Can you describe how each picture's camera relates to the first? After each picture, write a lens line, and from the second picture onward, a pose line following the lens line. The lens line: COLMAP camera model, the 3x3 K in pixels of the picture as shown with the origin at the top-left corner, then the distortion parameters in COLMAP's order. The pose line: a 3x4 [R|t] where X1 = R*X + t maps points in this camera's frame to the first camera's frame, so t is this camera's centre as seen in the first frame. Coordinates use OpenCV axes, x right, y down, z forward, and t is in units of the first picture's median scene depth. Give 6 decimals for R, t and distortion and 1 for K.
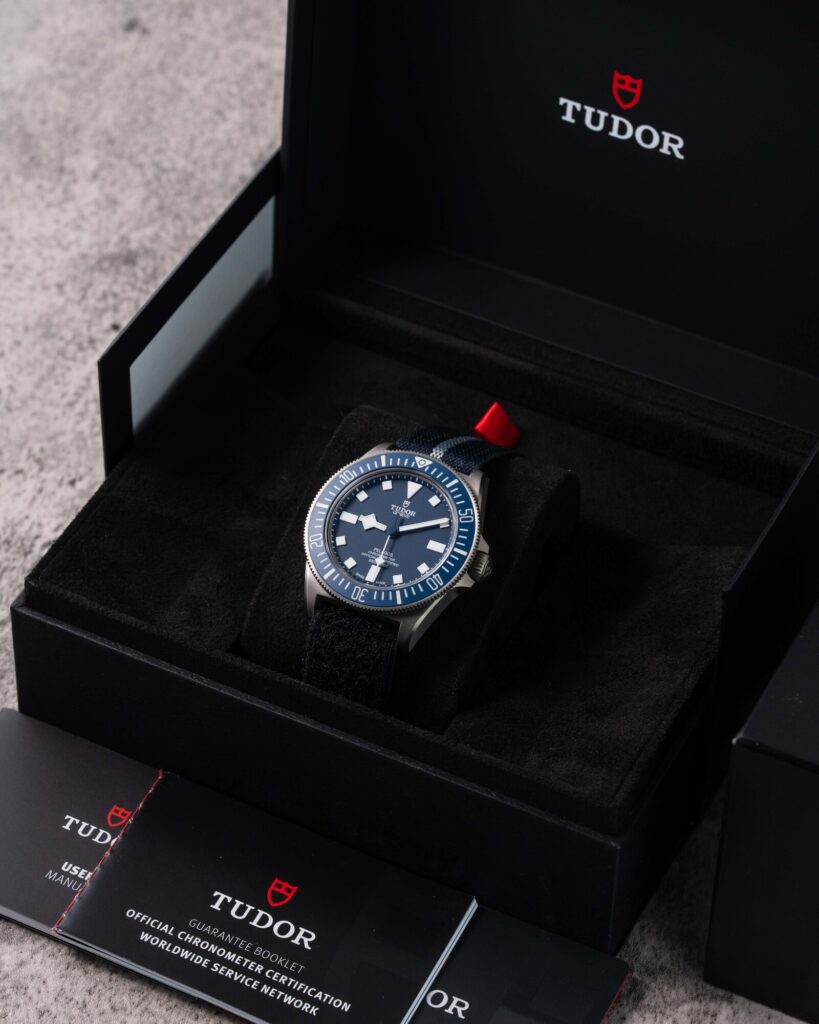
lens RADIAL K [[4848.1, 0, 409.5], [0, 4848.1, 512.0], [0, 0, 1]] dist [-0.377822, -6.128000]
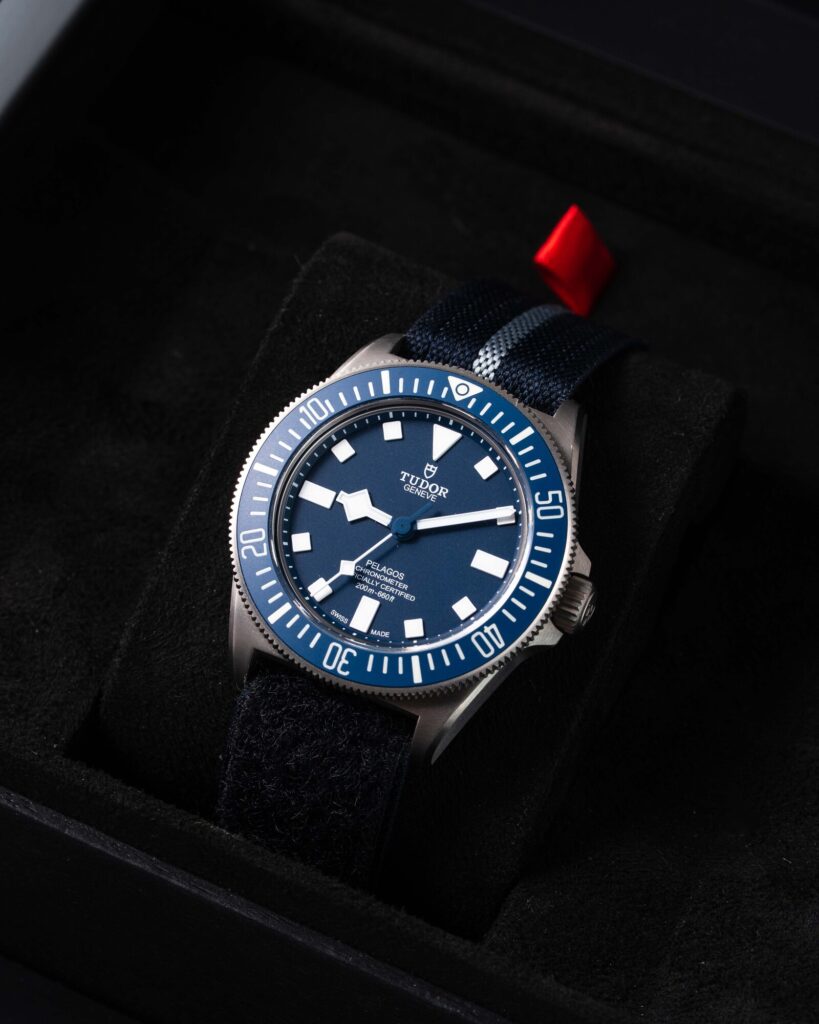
lens RADIAL K [[4848.1, 0, 409.5], [0, 4848.1, 512.0], [0, 0, 1]] dist [-0.377822, -6.128000]
pose [[0.998002, 0.015911, 0.061143, -0.034132], [-0.026872, 0.982770, 0.182869, -0.091145], [-0.057180, -0.184147, 0.981234, 0.498020]]
